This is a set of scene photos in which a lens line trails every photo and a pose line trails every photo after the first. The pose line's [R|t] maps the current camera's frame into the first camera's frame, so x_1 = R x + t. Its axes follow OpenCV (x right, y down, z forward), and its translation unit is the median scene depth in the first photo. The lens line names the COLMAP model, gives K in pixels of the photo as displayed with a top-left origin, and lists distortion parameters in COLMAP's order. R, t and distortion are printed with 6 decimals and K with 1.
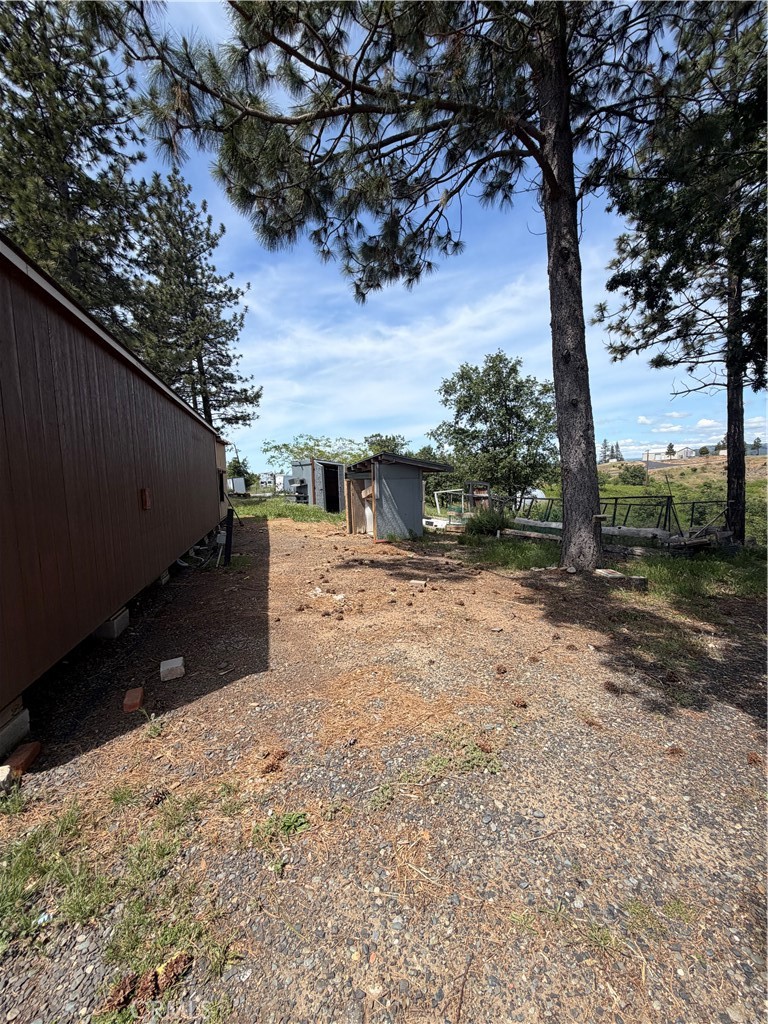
lens RADIAL K [[402.6, 0, 384.9], [0, 402.6, 508.0], [0, 0, 1]] dist [-0.002912, -0.000434]
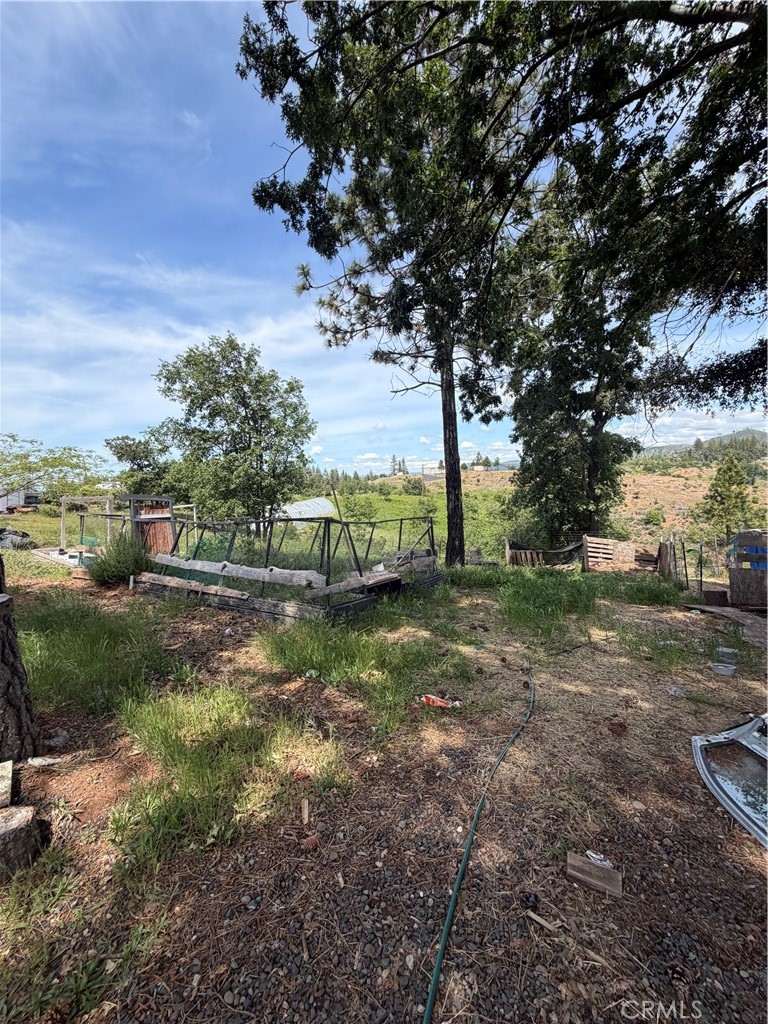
lens RADIAL K [[402.6, 0, 384.9], [0, 402.6, 508.0], [0, 0, 1]] dist [-0.002912, -0.000434]
pose [[0.892447, -0.026687, 0.450363, 0.297509], [0.039910, 0.999005, -0.019889, -0.016957], [-0.449384, 0.035724, 0.892624, 0.235977]]
